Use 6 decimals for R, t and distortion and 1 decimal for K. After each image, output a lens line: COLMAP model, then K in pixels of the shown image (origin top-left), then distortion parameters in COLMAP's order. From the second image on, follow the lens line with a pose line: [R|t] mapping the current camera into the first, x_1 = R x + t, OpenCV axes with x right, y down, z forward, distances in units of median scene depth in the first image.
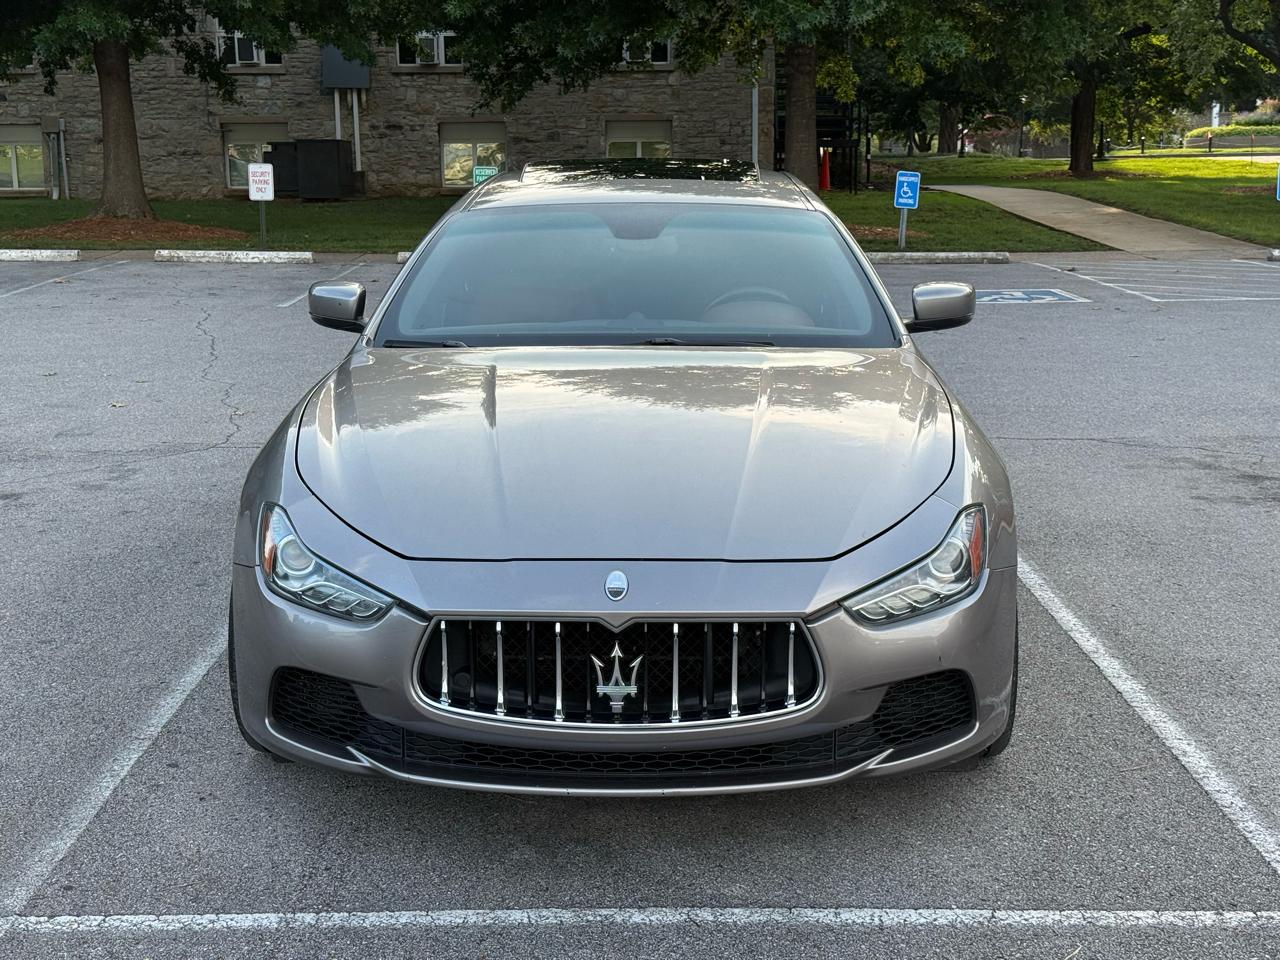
lens RADIAL K [[1757.6, 0, 641.1], [0, 1757.6, 494.9], [0, 0, 1]] dist [0.181315, -0.323542]
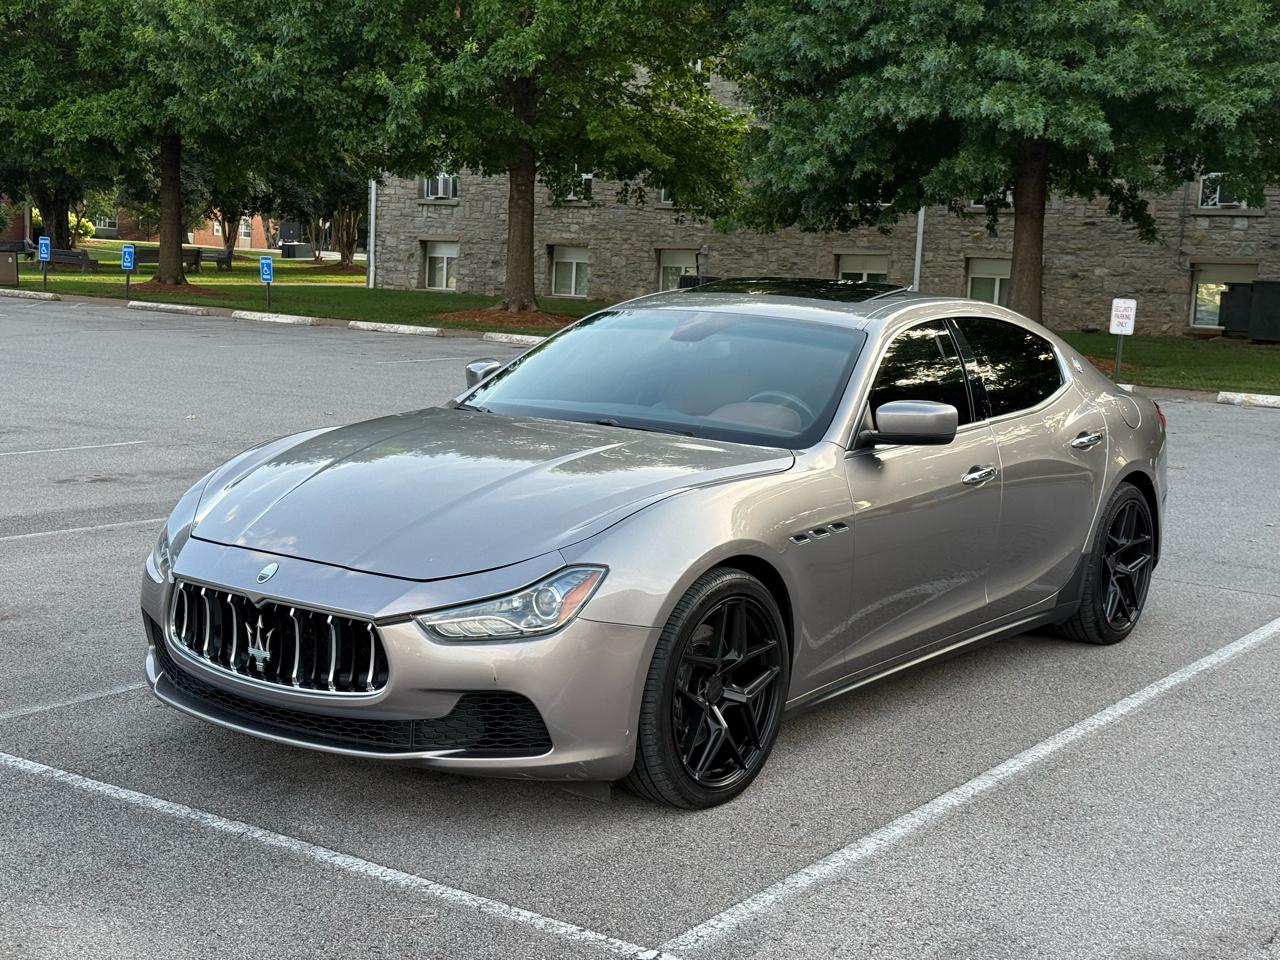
lens RADIAL K [[1757.6, 0, 641.1], [0, 1757.6, 494.9], [0, 0, 1]] dist [0.181315, -0.323542]
pose [[0.820386, 0.120175, -0.559040, 0.145140], [-0.162420, 0.986371, -0.026313, -0.002494], [0.548258, 0.112386, 0.828723, 0.008330]]
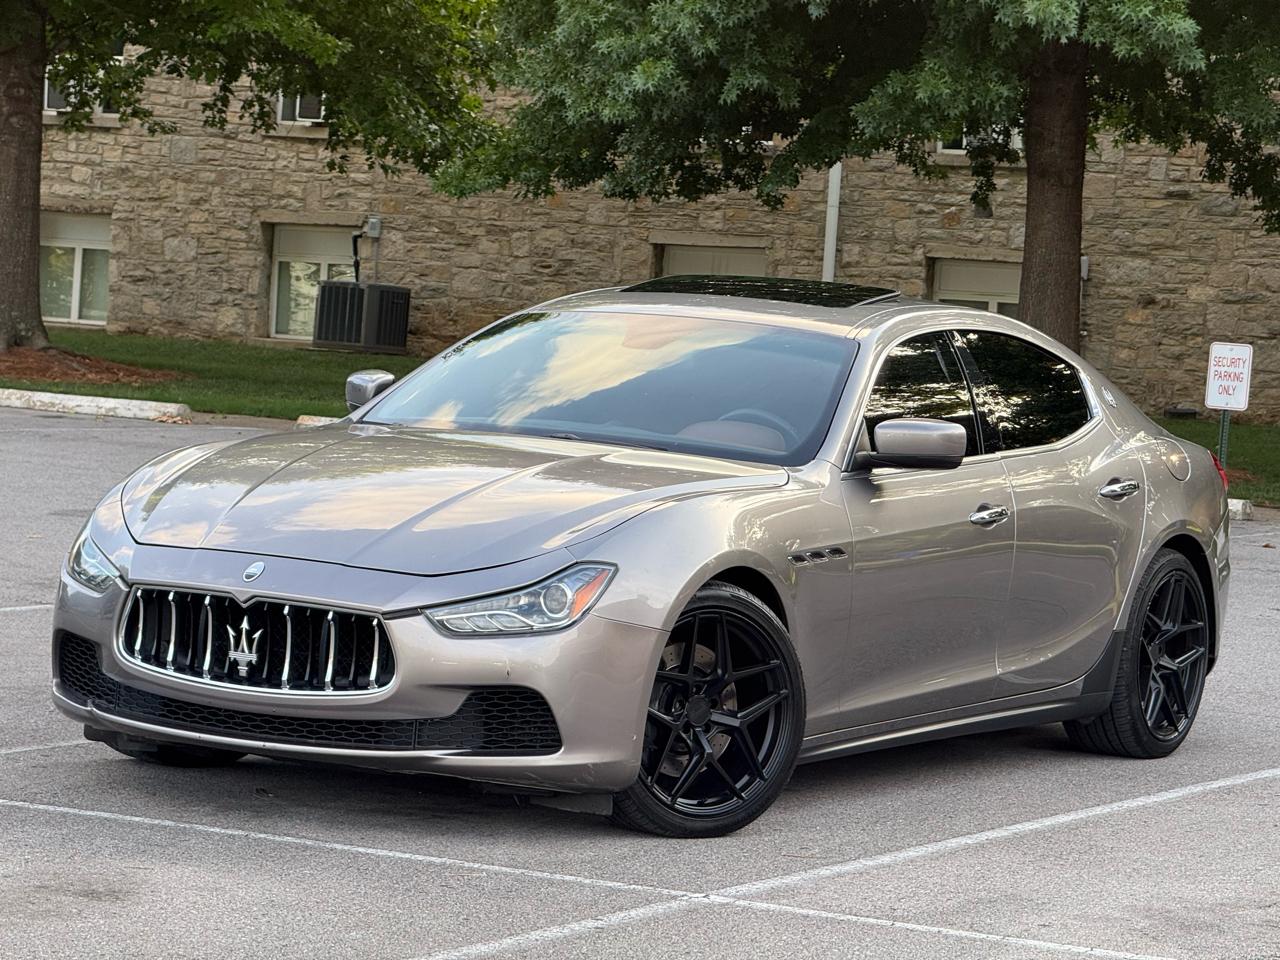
lens RADIAL K [[4391.1, 0, 640.0], [0, 4391.1, 480.0], [0, 0, 1]] dist [0.172413, 1.447214]
pose [[0.880716, 0.086408, -0.465697, 0.255027], [-0.162036, 0.978859, -0.124816, 0.050802], [0.445066, 0.185387, 0.876098, -0.245652]]
